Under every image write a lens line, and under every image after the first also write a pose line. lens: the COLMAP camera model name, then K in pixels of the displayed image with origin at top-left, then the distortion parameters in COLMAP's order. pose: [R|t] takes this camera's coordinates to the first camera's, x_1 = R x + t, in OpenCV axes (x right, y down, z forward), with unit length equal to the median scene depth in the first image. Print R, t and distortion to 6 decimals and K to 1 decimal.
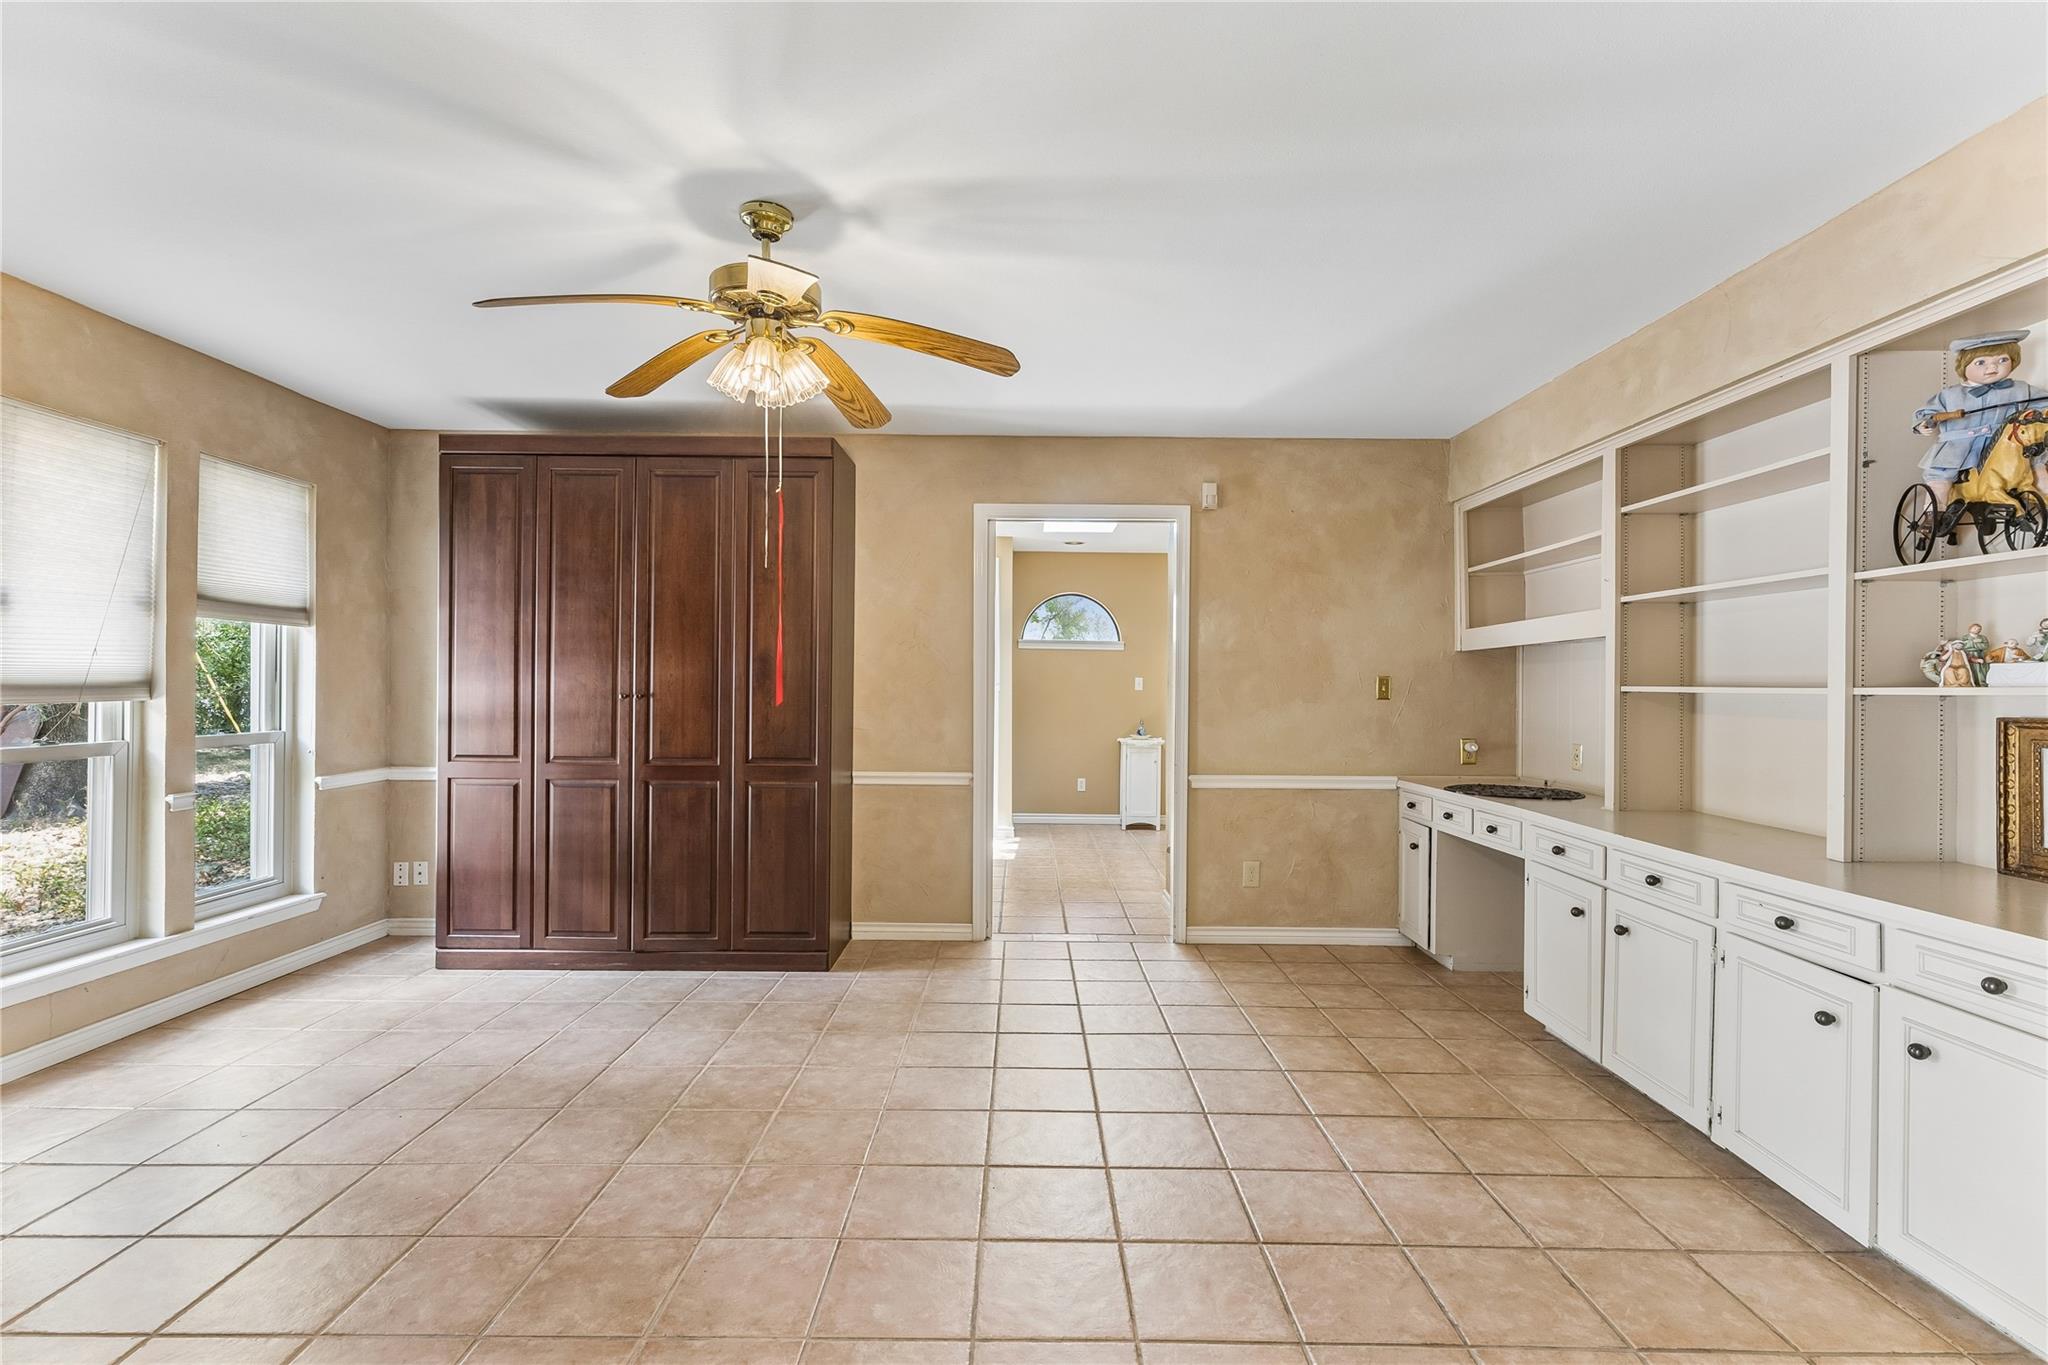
lens RADIAL K [[941.2, 0, 1024.7], [0, 941.2, 680.5], [0, 0, 1]] dist [0.001089, 0.000014]
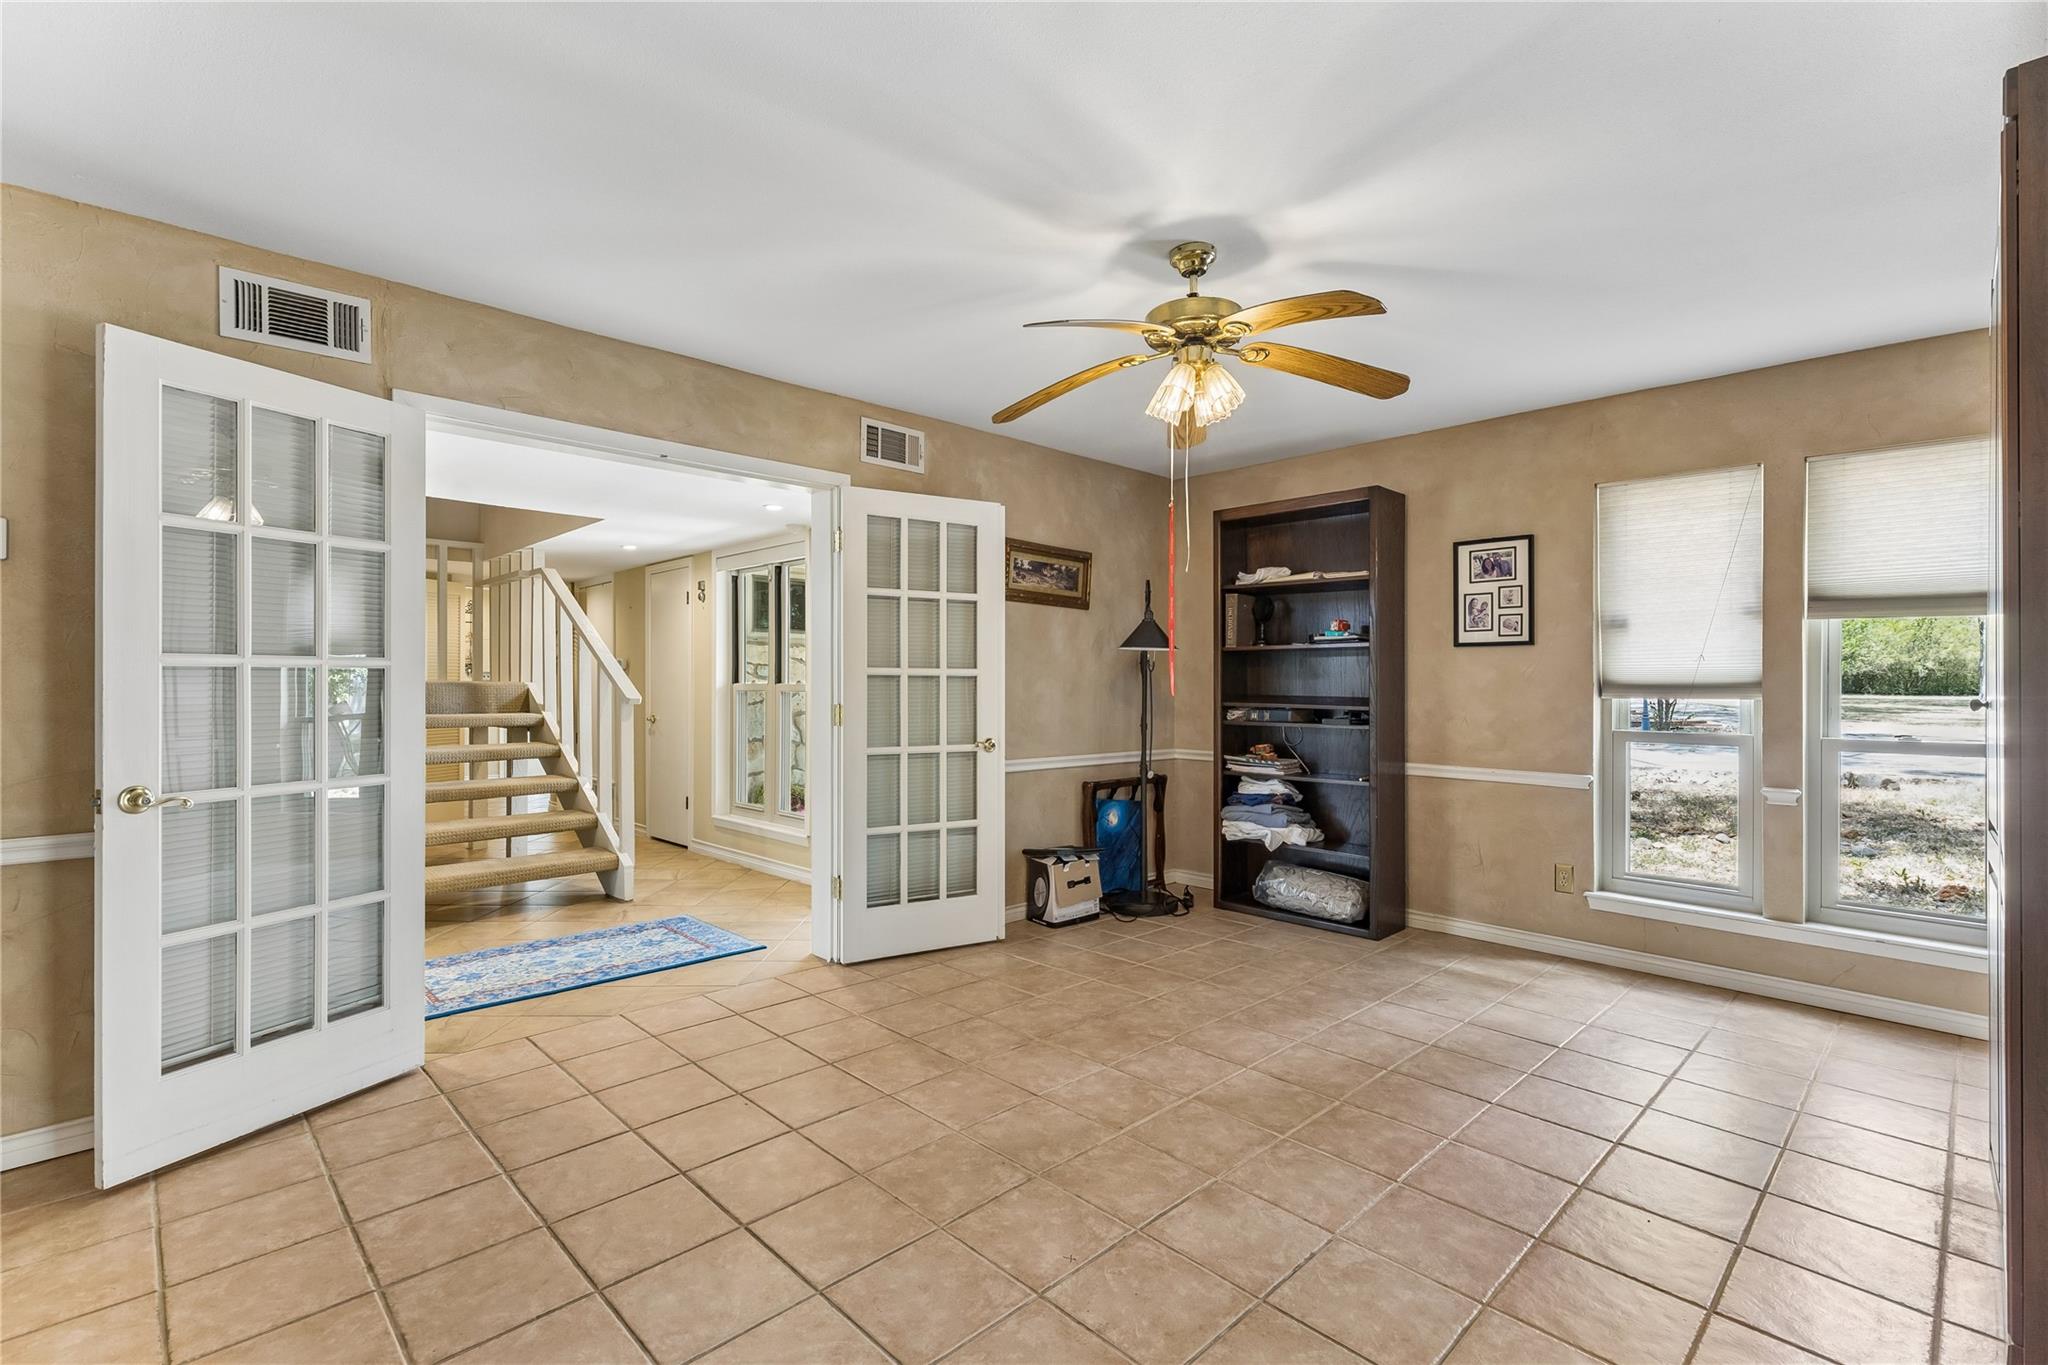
lens RADIAL K [[941.2, 0, 1031.1], [0, 941.2, 685.1], [0, 0, 1]] dist [0.001089, 0.000014]
pose [[-0.722435, -0.005644, -0.691416, 0.633566], [-0.005444, 0.999982, -0.002474, 0.015584], [0.691417, 0.001977, -0.722453, 1.689891]]
